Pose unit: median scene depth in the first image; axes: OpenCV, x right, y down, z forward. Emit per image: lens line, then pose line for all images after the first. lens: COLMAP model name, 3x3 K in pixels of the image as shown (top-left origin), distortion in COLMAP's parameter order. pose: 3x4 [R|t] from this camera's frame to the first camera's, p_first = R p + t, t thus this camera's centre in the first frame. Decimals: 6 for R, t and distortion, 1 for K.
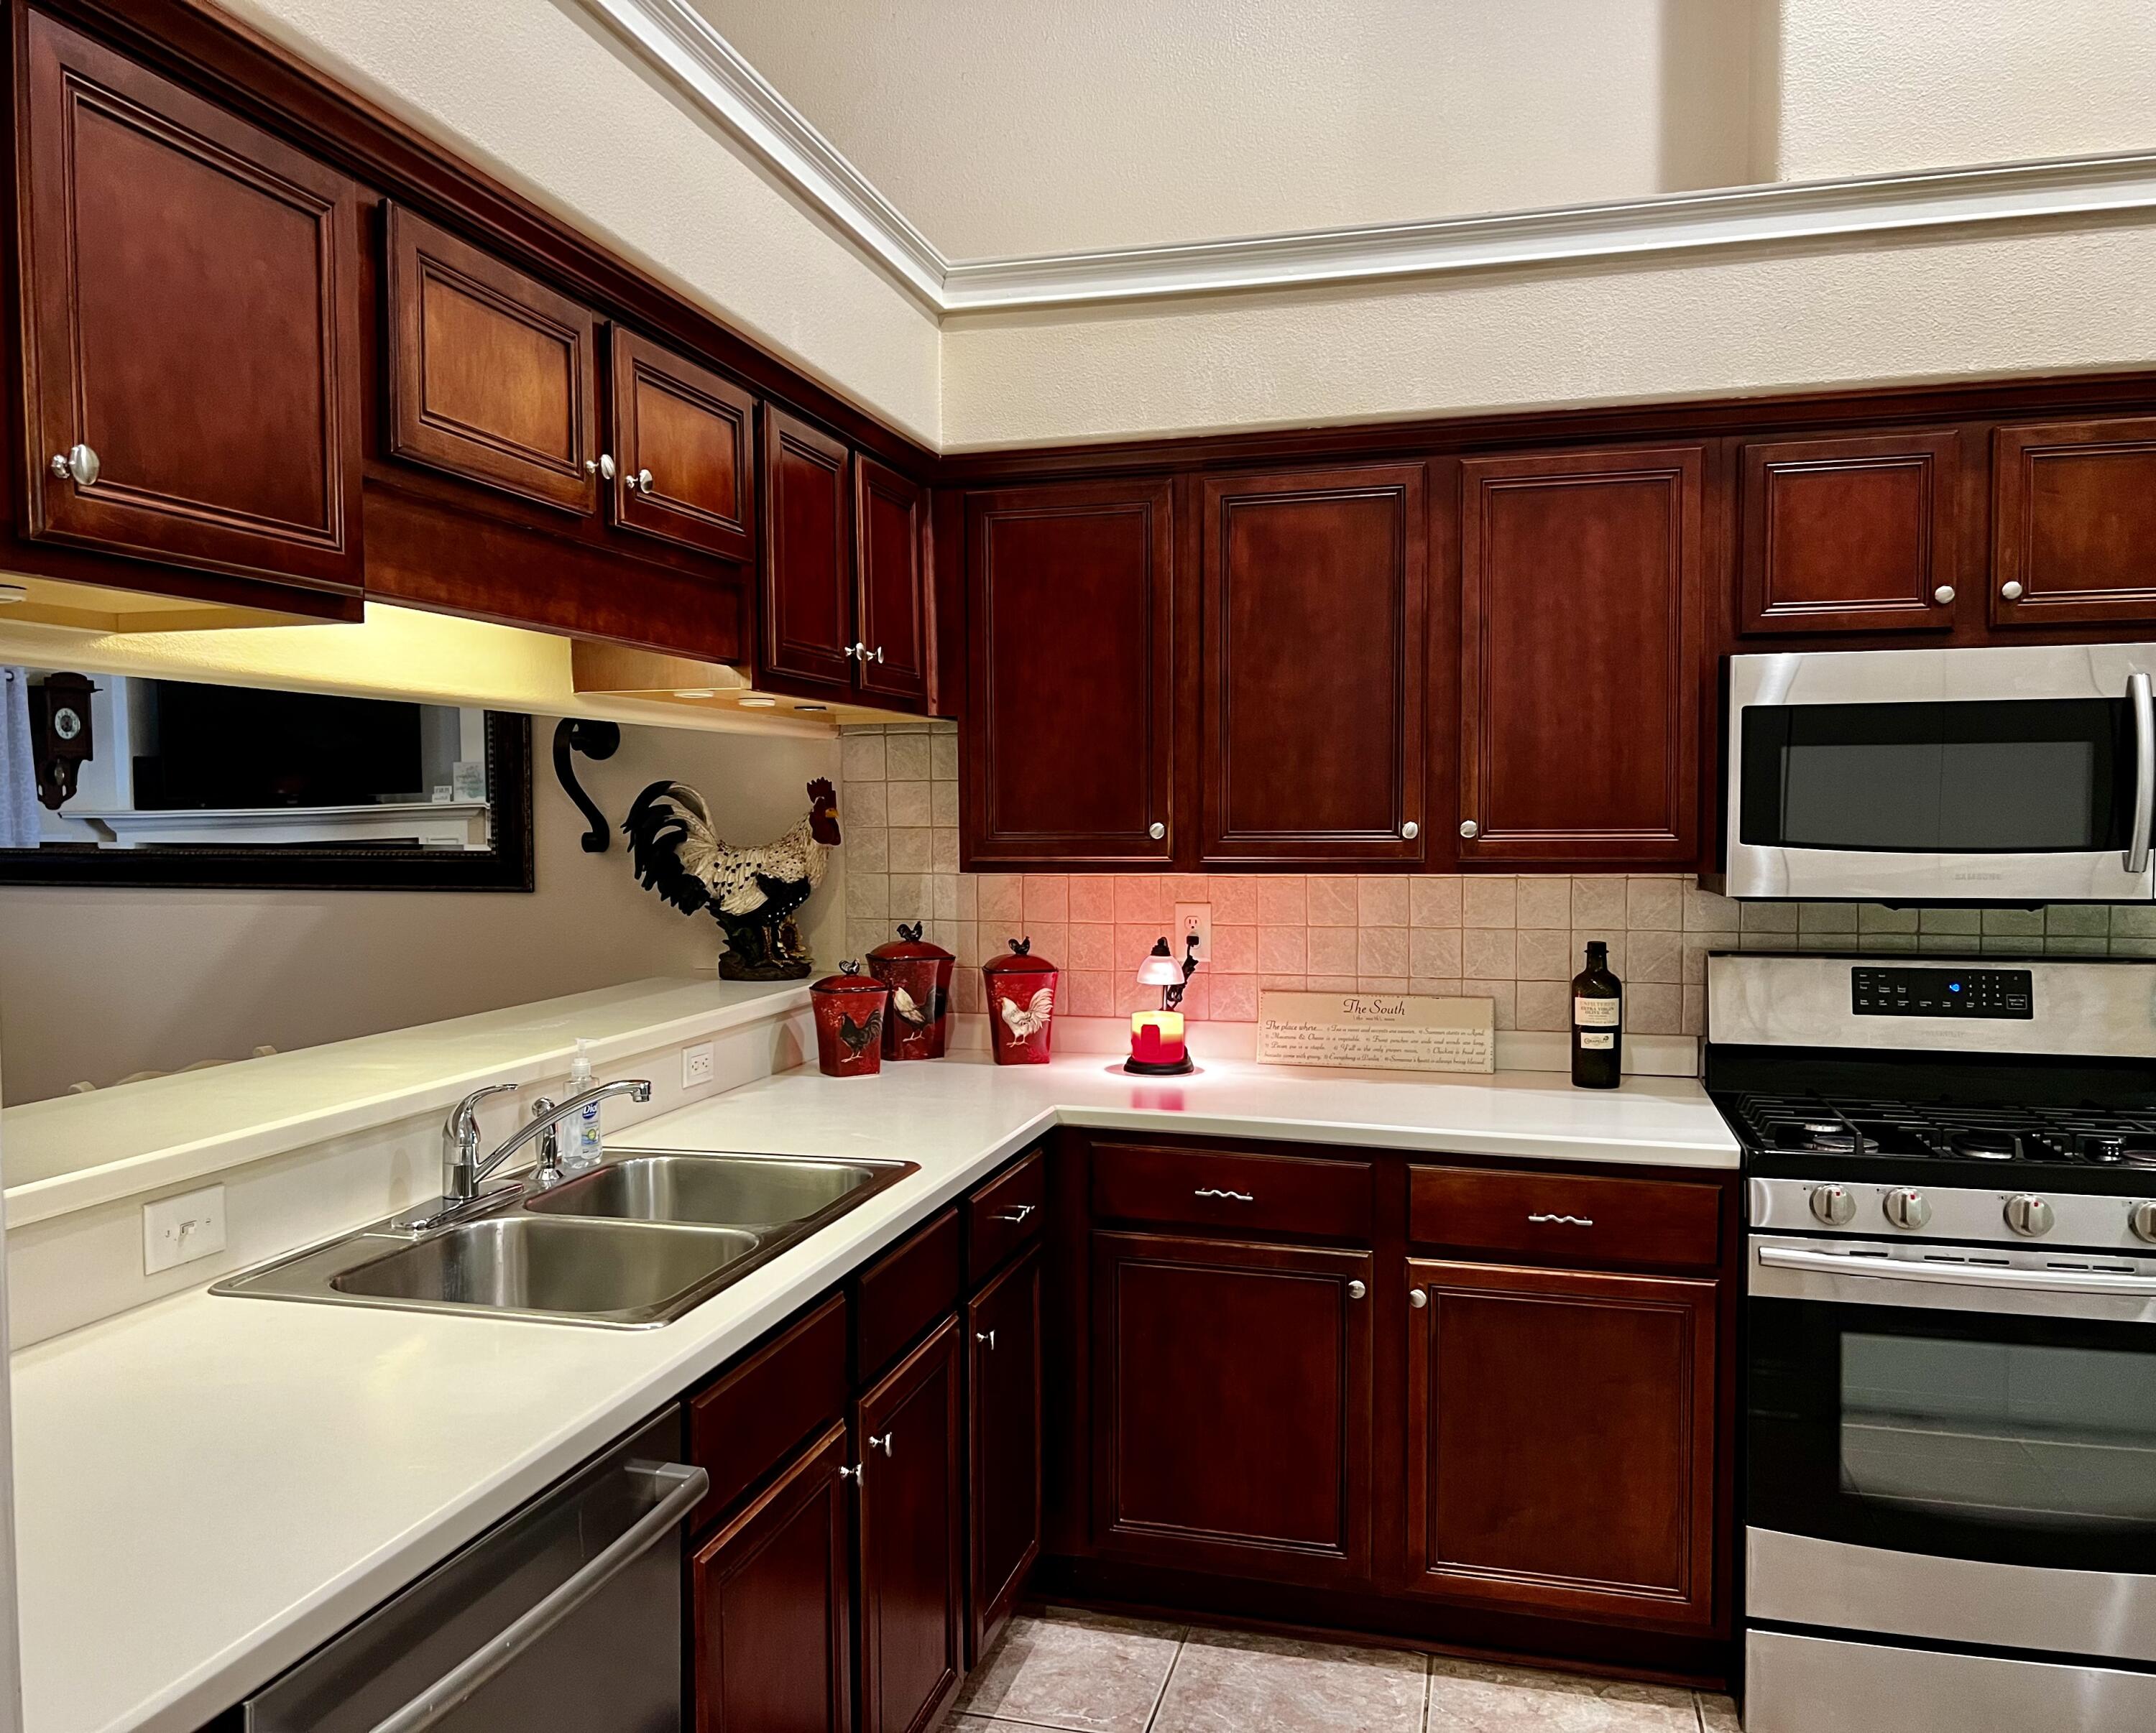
lens RADIAL K [[1742.7, 0, 997.2], [0, 1742.7, 876.1], [0, 0, 1]] dist [0.038155, -0.040323]
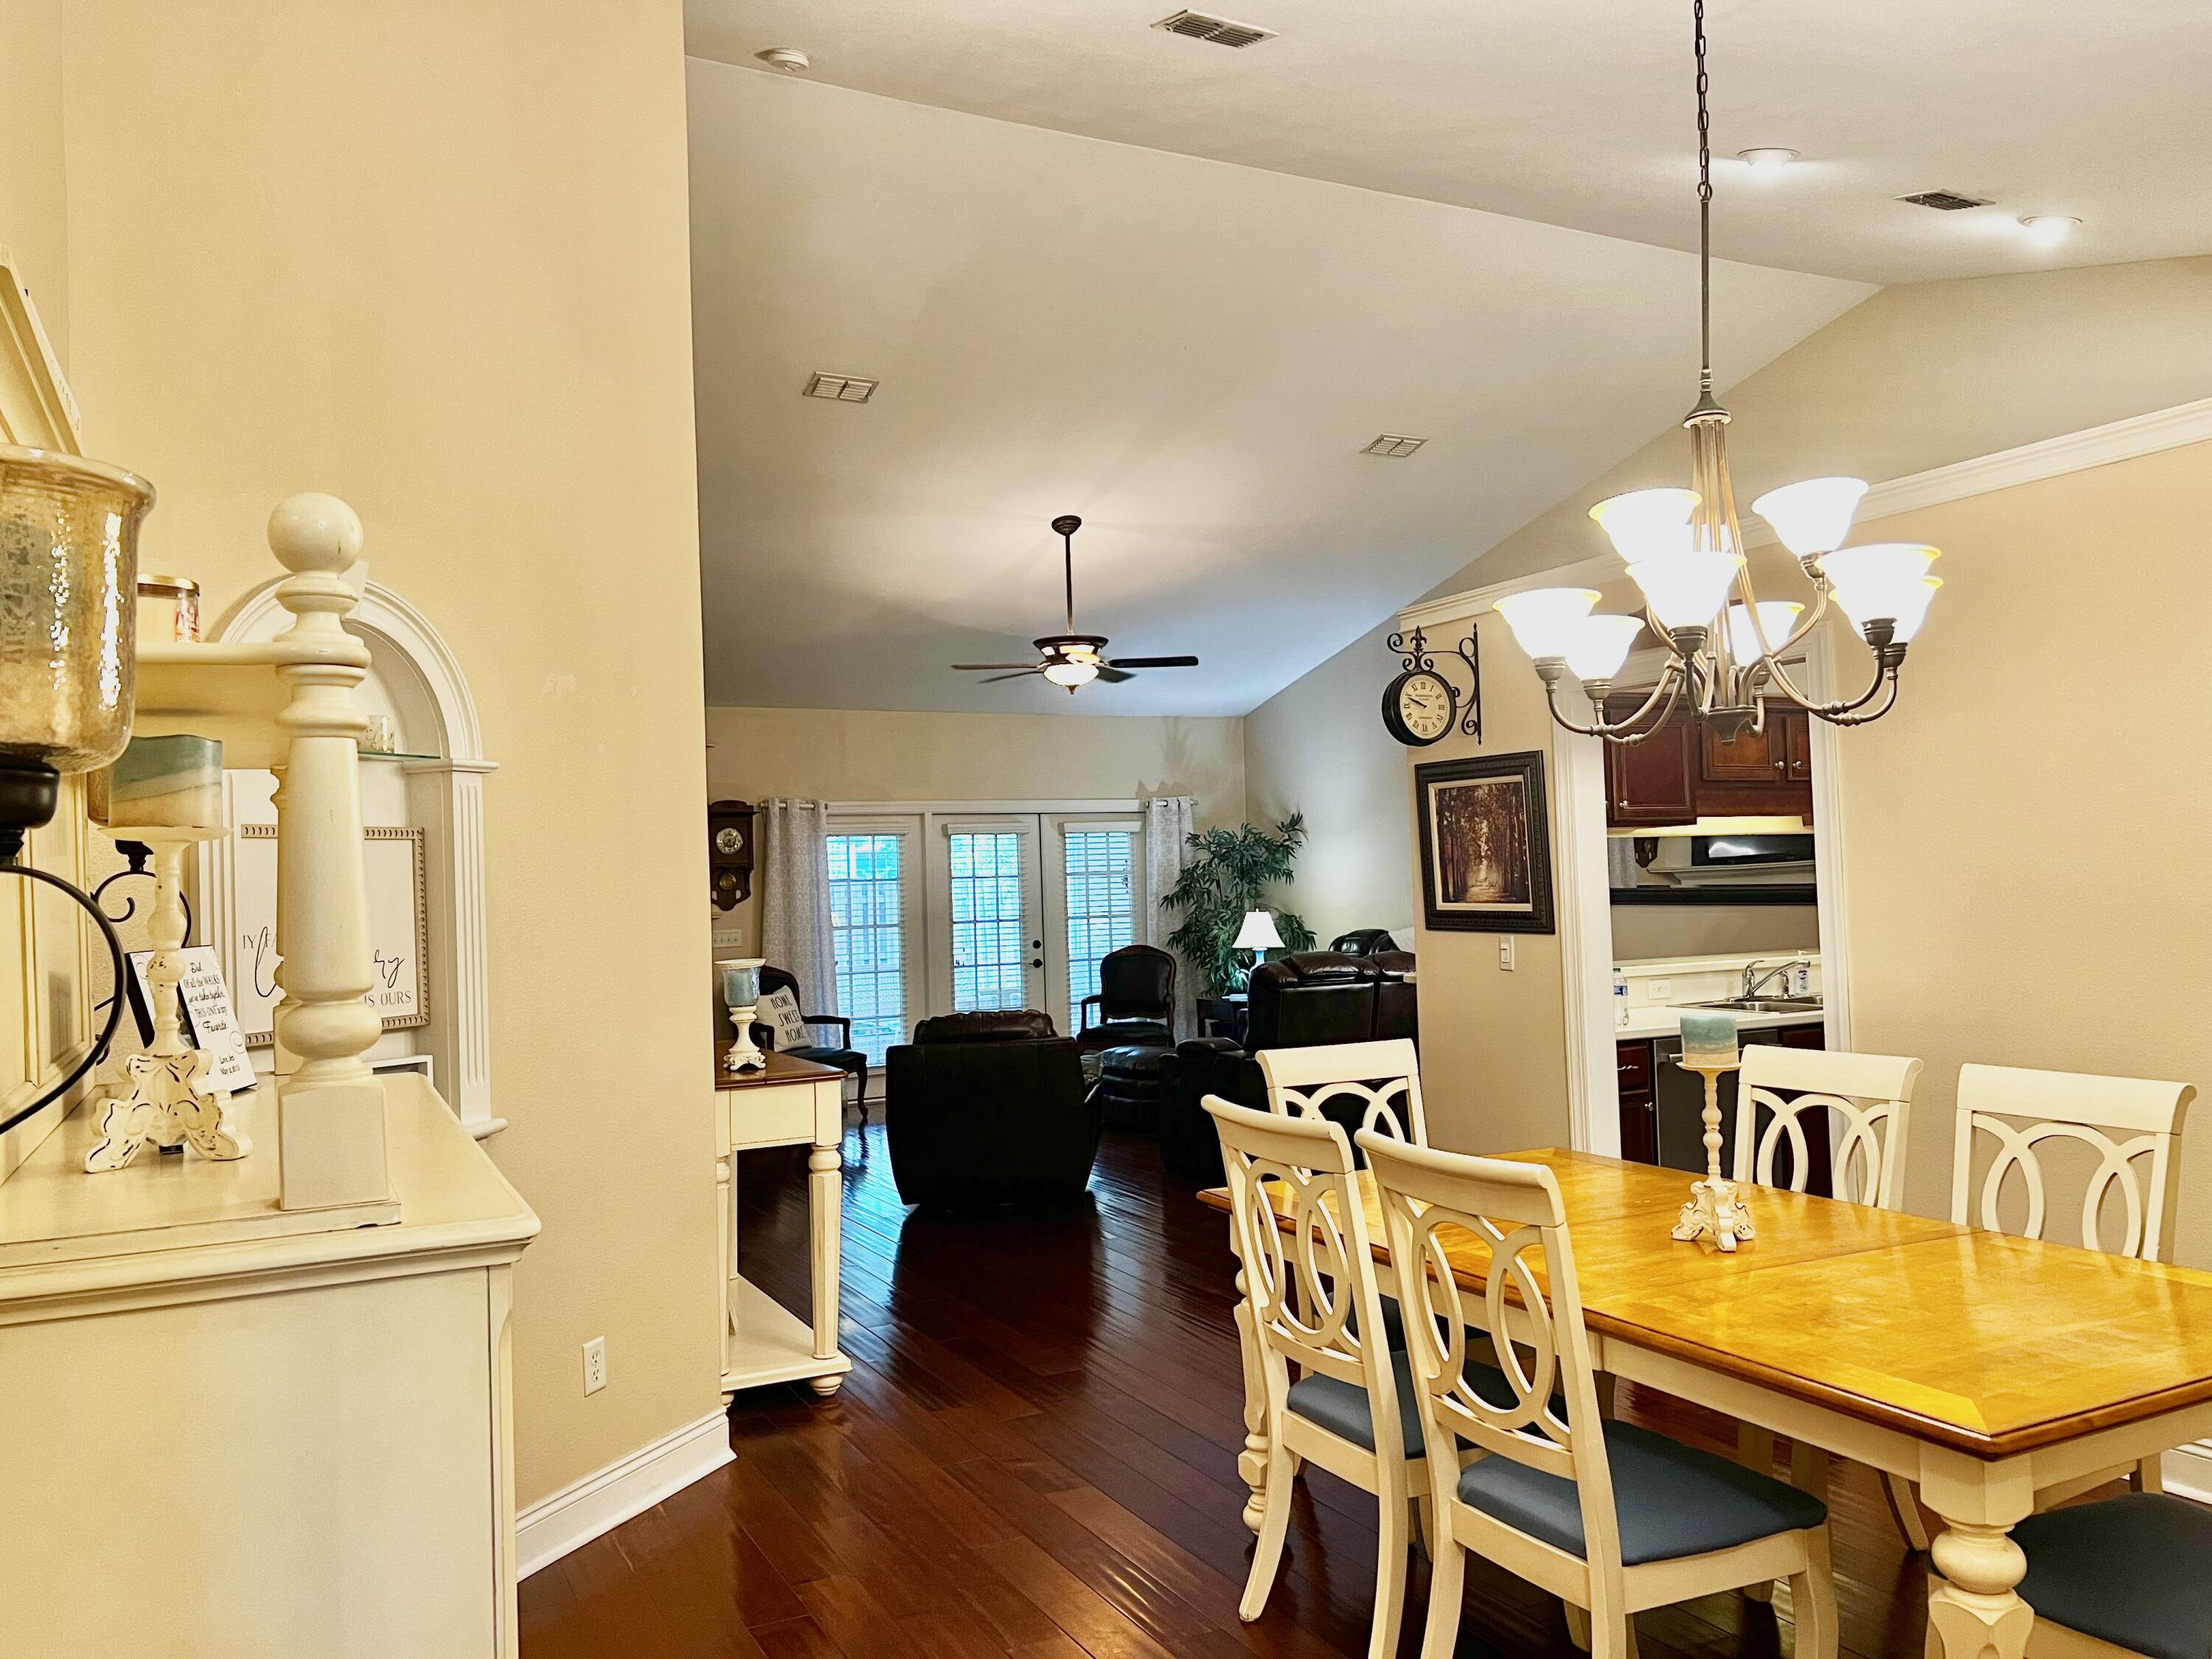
lens RADIAL K [[1668.3, 0, 1099.8], [0, 1668.3, 847.4], [0, 0, 1]] dist [0.117473, -0.209059]
pose [[0.685824, -0.030639, -0.727122, 0.820970], [-0.000651, 0.999087, -0.042712, 0.035902], [0.727767, 0.029766, 0.685178, -1.425858]]
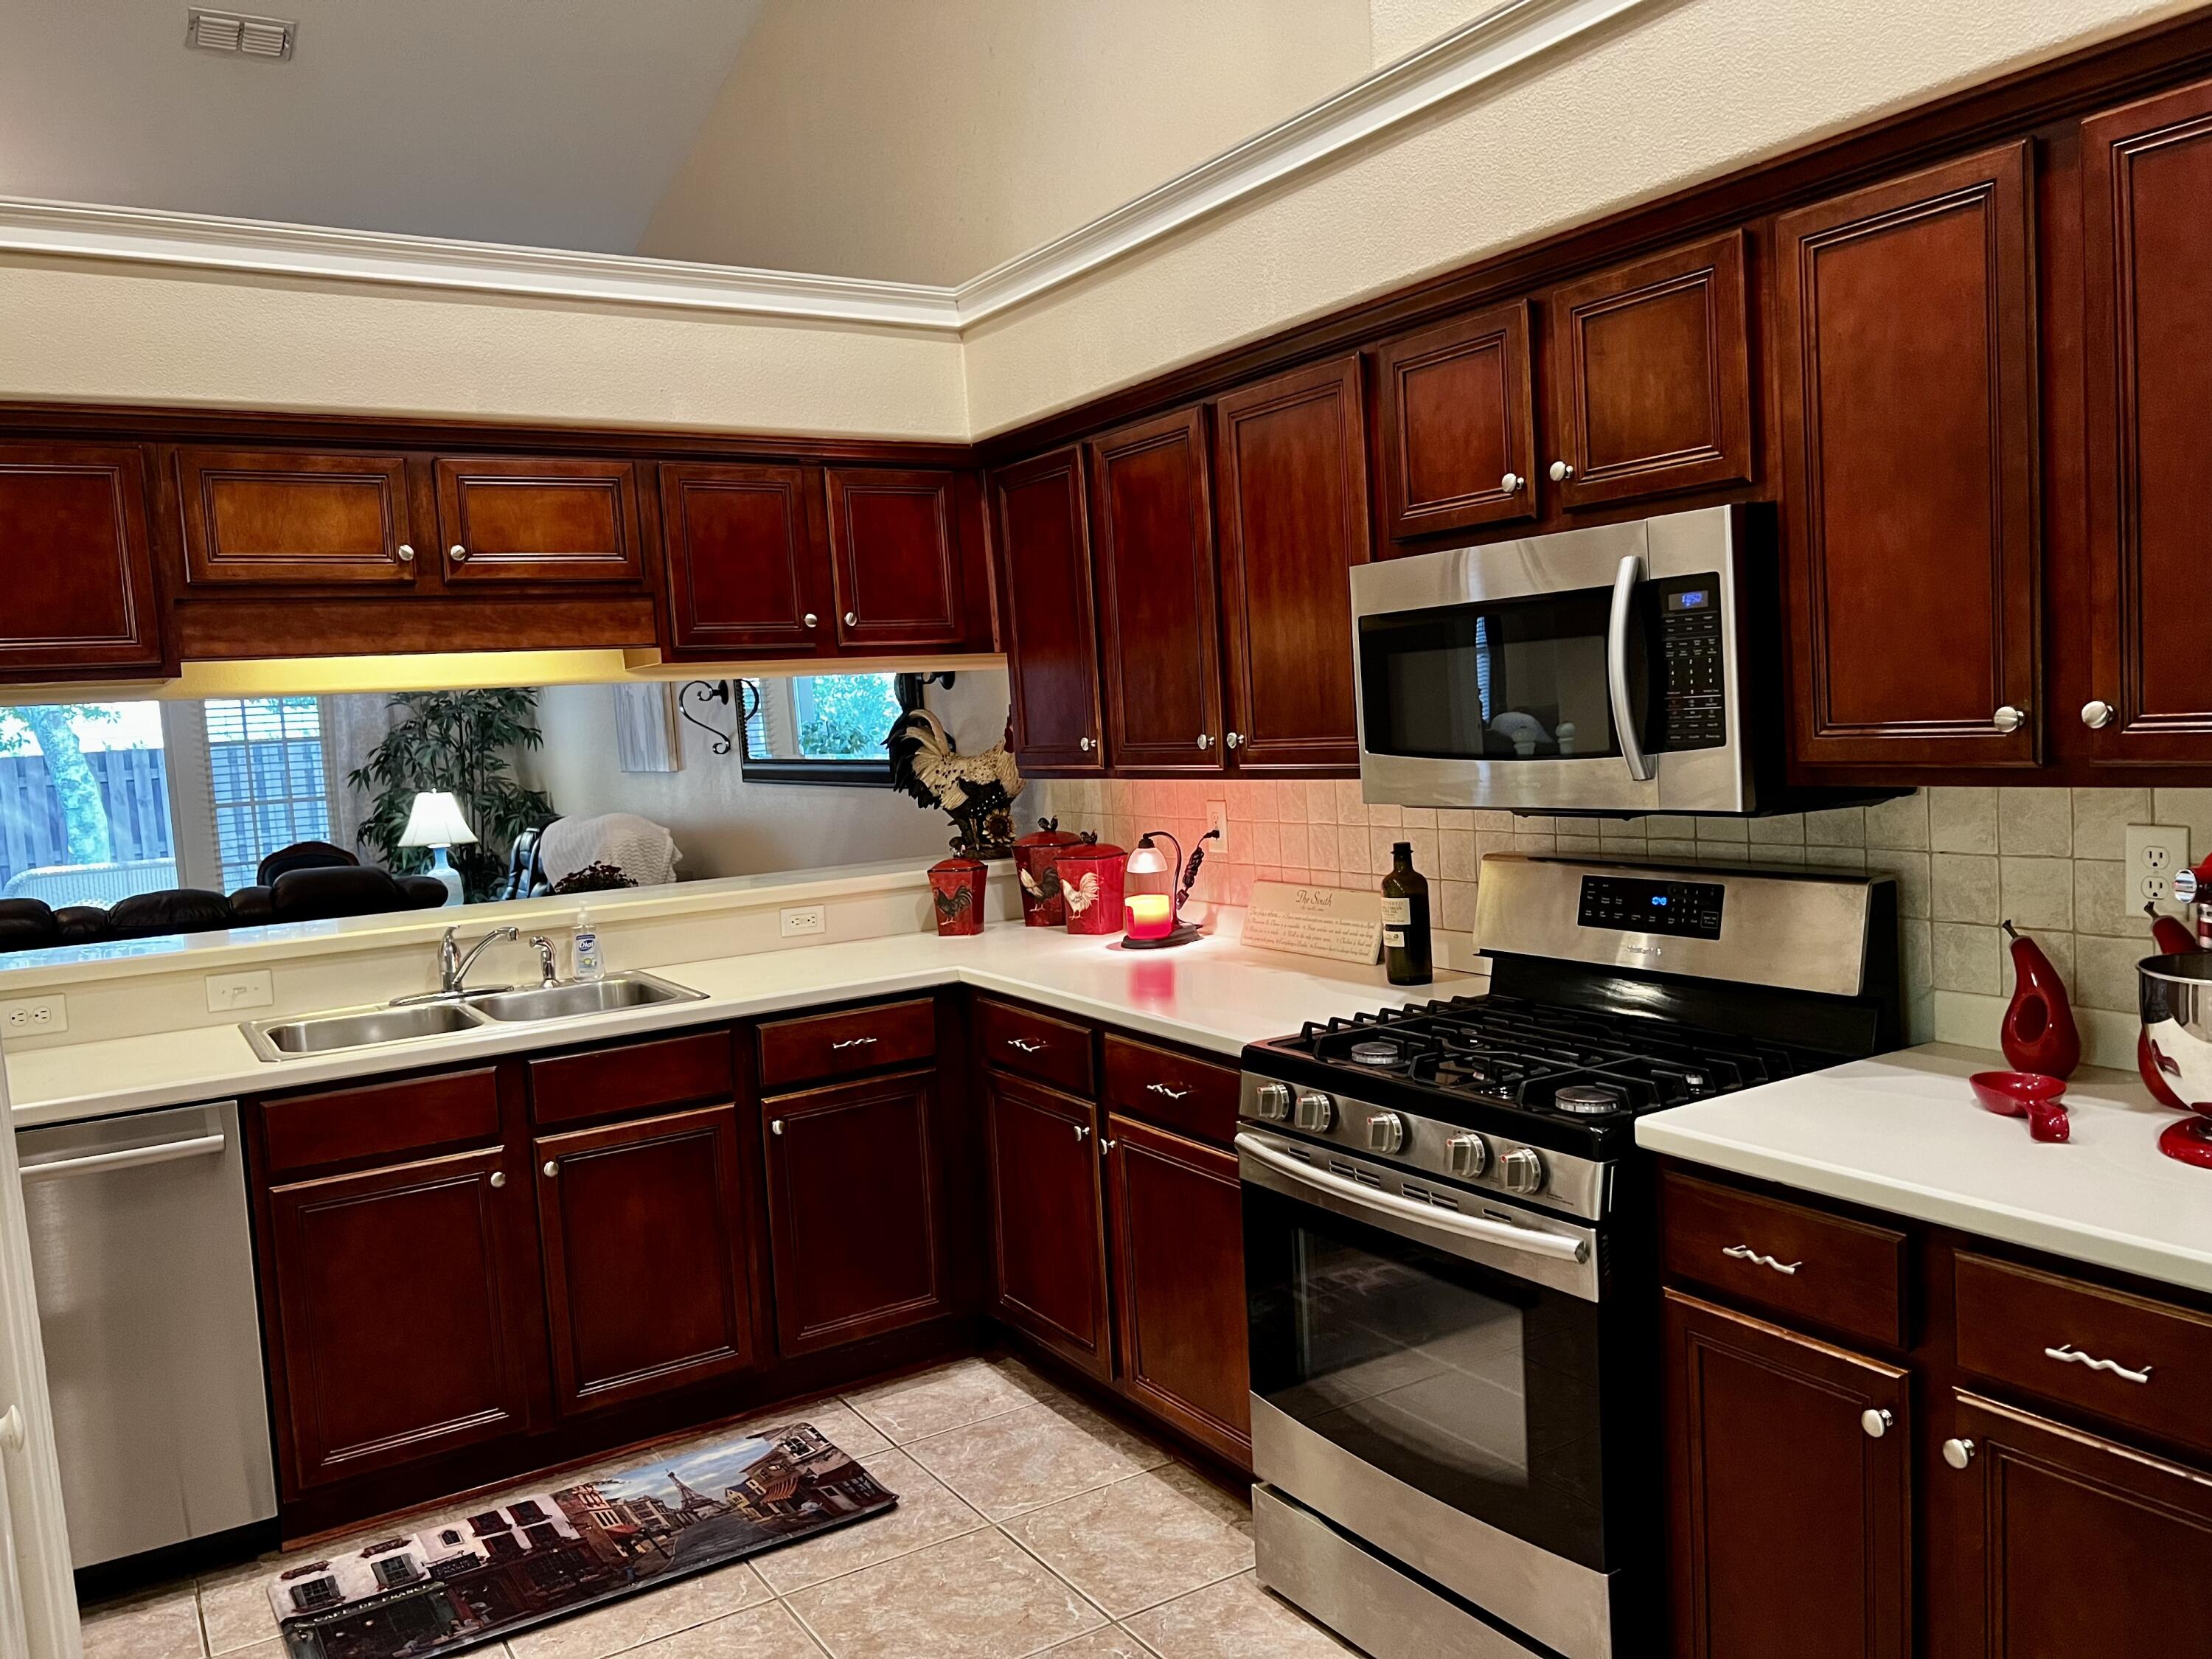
lens RADIAL K [[1668.3, 0, 1099.8], [0, 1668.3, 847.4], [0, 0, 1]] dist [0.117473, -0.209059]
pose [[0.747059, 0.017791, -0.664520, 0.924786], [0.027971, 0.997915, 0.058163, -0.023433], [0.664169, -0.062038, 0.745004, 0.163377]]
